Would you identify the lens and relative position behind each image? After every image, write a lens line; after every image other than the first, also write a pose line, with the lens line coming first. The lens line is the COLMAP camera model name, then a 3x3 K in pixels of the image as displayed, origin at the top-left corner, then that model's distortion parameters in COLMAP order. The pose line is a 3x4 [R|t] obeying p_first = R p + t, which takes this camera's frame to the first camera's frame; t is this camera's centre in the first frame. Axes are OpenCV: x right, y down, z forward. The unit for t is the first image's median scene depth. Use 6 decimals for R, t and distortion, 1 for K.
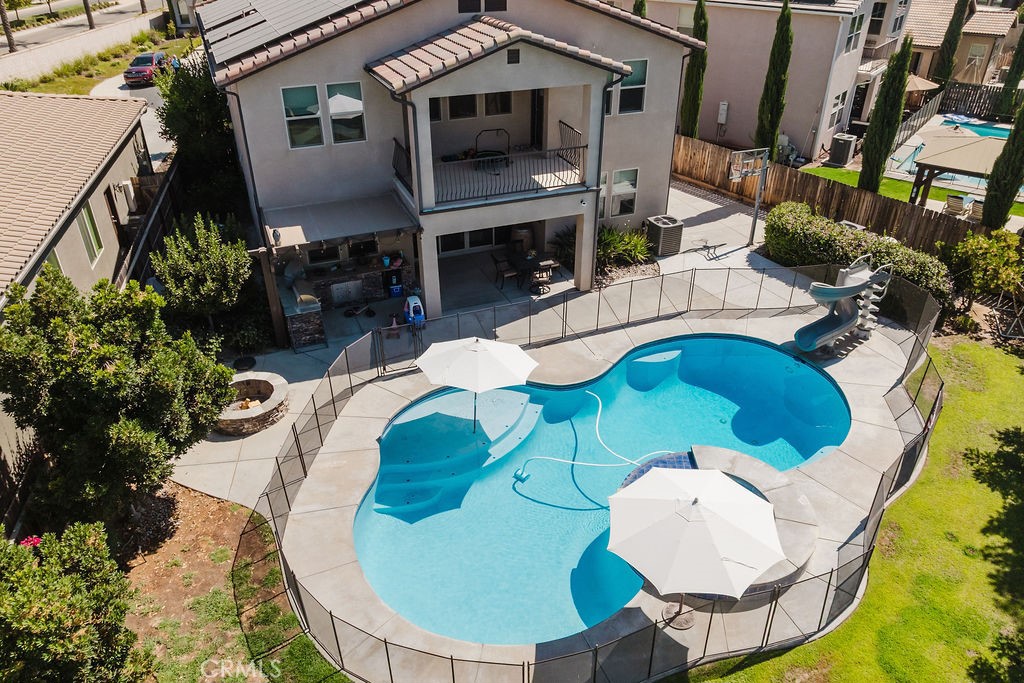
lens RADIAL K [[719.2, 0, 514.2], [0, 719.2, 356.2], [0, 0, 1]] dist [-0.047043, -0.002730]
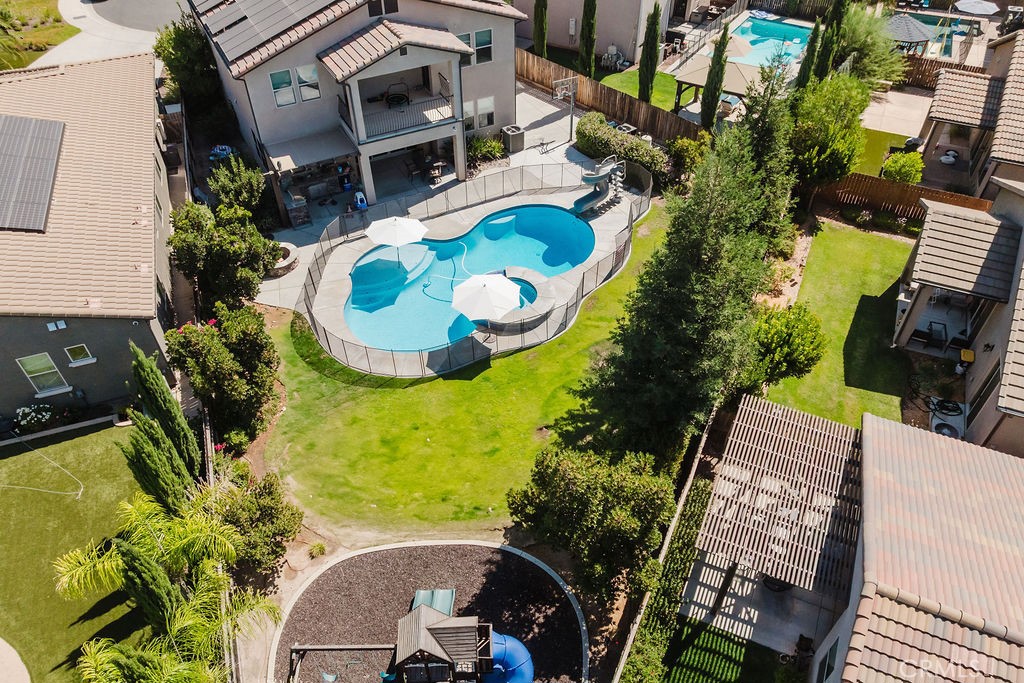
lens RADIAL K [[740.7, 0, 509.7], [0, 740.7, 380.7], [0, 0, 1]] dist [-0.032999, -0.000327]
pose [[0.996416, -0.068343, 0.049836, 0.104384], [0.054848, 0.970590, 0.234407, -0.040903], [-0.064390, -0.230833, 0.970860, -0.875777]]
